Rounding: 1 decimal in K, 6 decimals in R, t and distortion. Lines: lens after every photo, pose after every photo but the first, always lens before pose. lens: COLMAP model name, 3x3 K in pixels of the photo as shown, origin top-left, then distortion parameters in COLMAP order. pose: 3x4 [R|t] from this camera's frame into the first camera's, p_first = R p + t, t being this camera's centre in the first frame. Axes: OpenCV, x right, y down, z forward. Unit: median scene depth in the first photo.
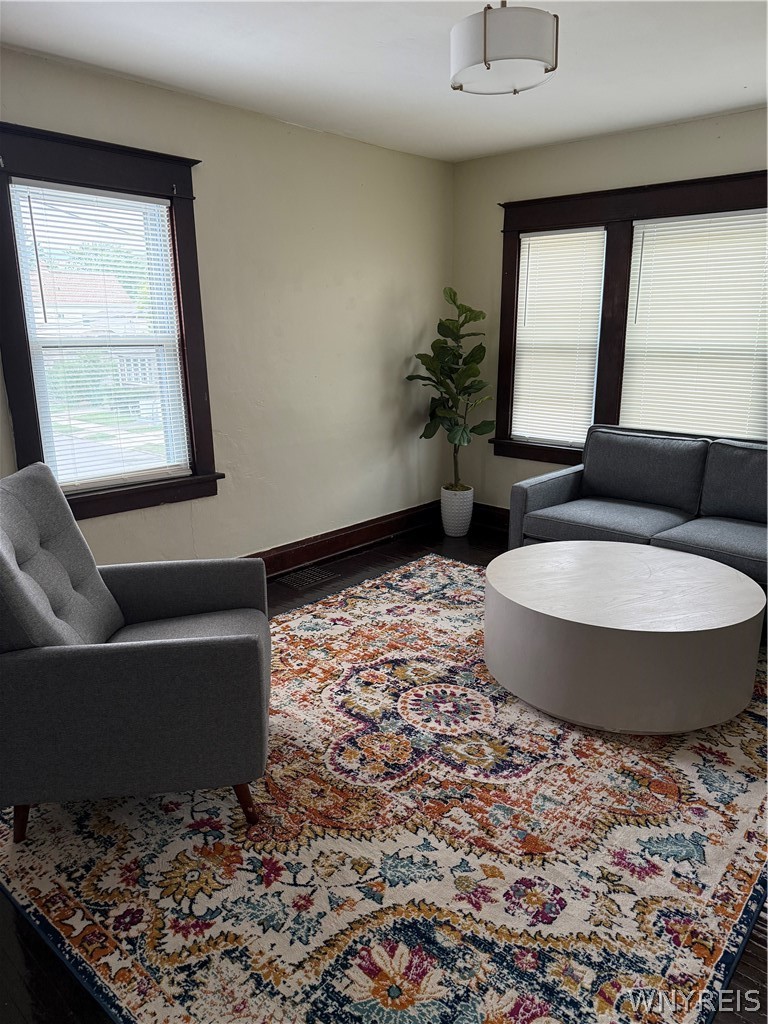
lens RADIAL K [[717.6, 0, 380.3], [0, 717.6, 522.0], [0, 0, 1]] dist [0.002198, 0.008062]
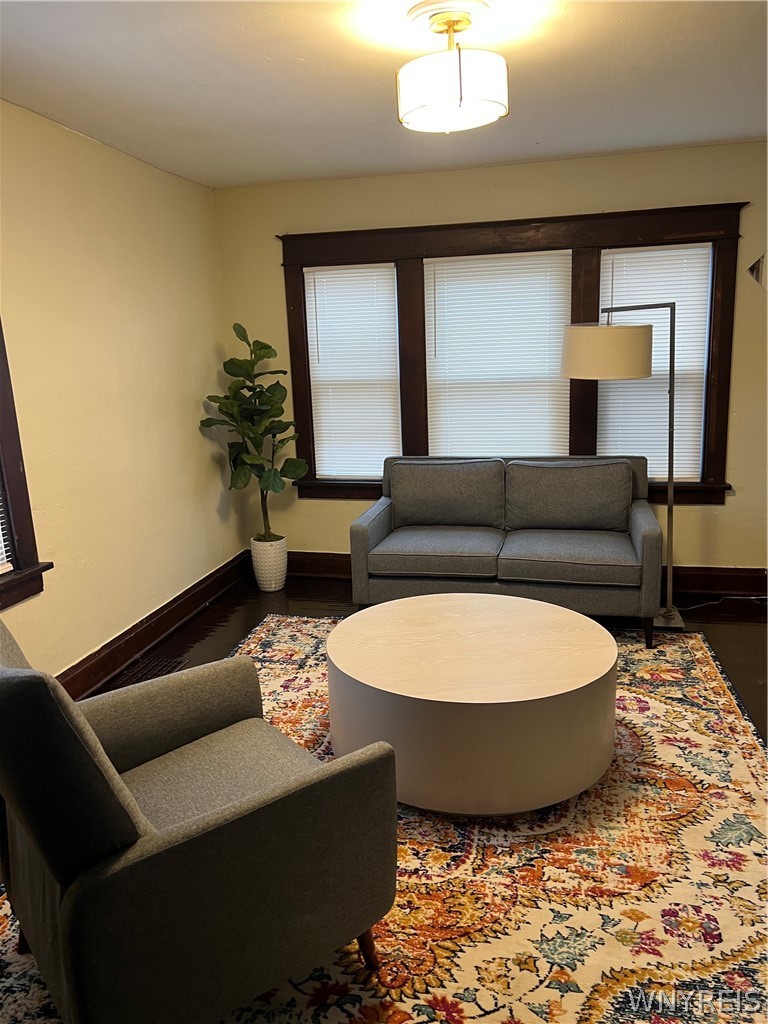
lens RADIAL K [[766.3, 0, 375.5], [0, 766.3, 520.8], [0, 0, 1]] dist [0.025390, -0.018027]
pose [[0.872447, -0.131250, 0.470754, -0.480944], [0.155881, 0.987683, -0.013520, -0.074074], [-0.463181, 0.085177, 0.882161, 0.151113]]
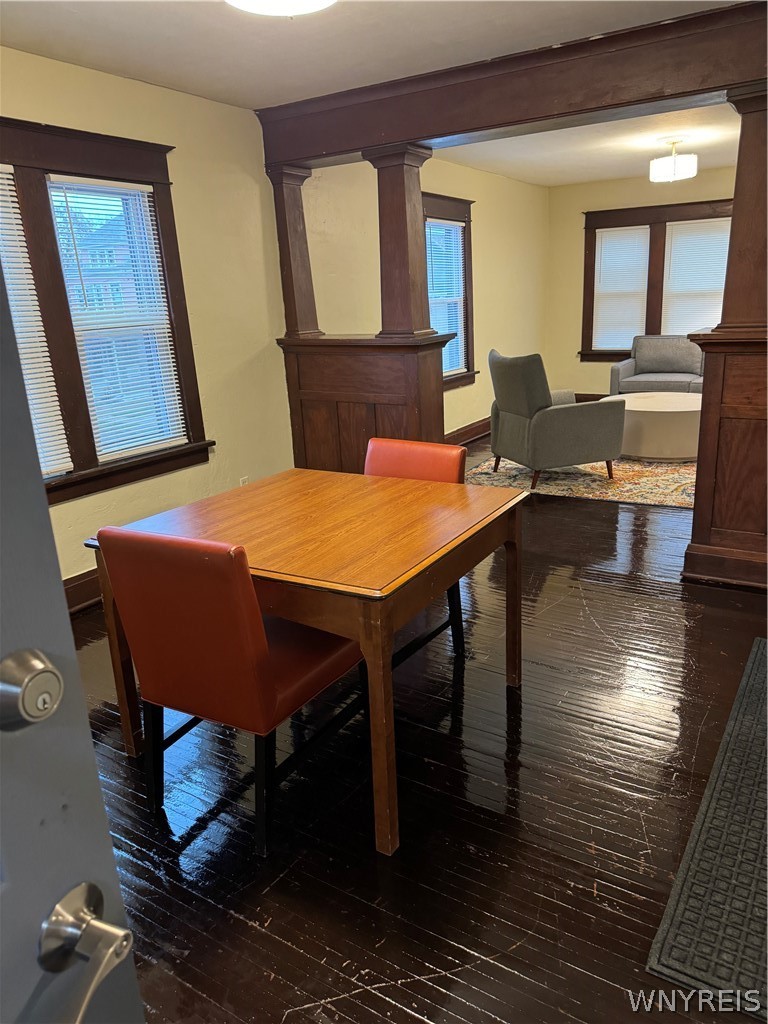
lens RADIAL K [[720.4, 0, 386.0], [0, 720.4, 510.4], [0, 0, 1]] dist [0.059517, -0.022436]
pose [[0.981700, -0.092767, 0.166312, -1.285122], [0.089103, 0.995589, 0.029372, 0.348008], [-0.168303, -0.014016, 0.985636, -1.294712]]
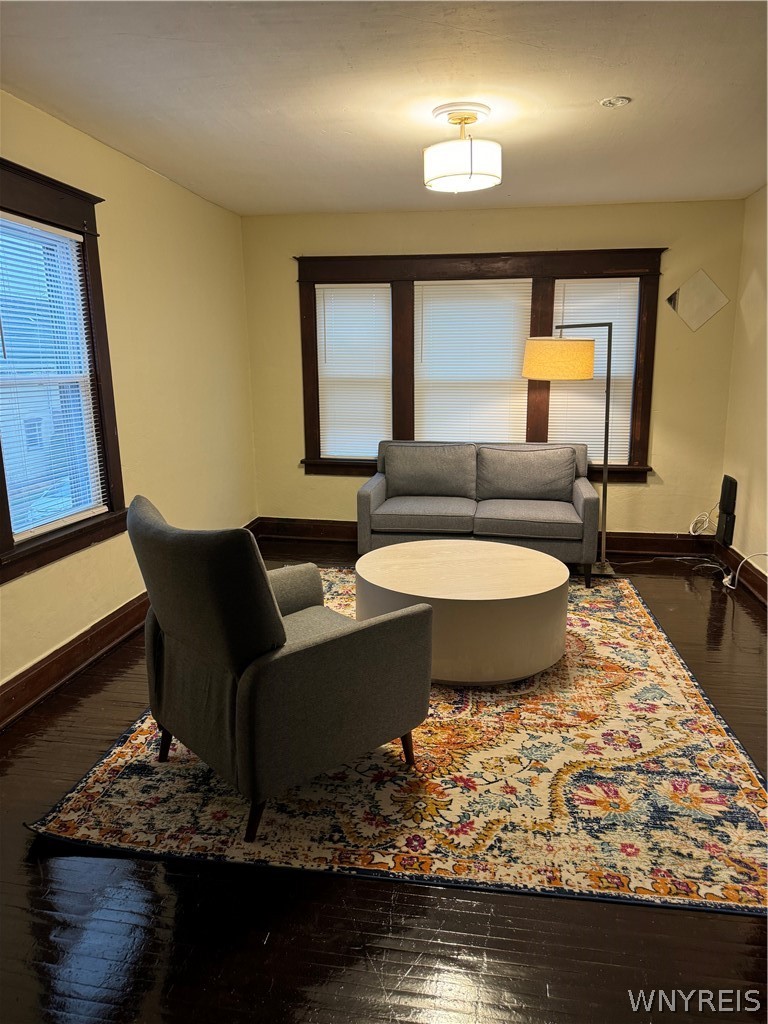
lens RADIAL K [[720.4, 0, 381.2], [0, 720.4, 513.4], [0, 0, 1]] dist [0.059517, -0.022436]
pose [[0.836349, -0.111407, 0.536757, -0.762141], [0.141109, 0.989889, -0.014412, 0.004796], [-0.529724, 0.087795, 0.843614, -0.050211]]
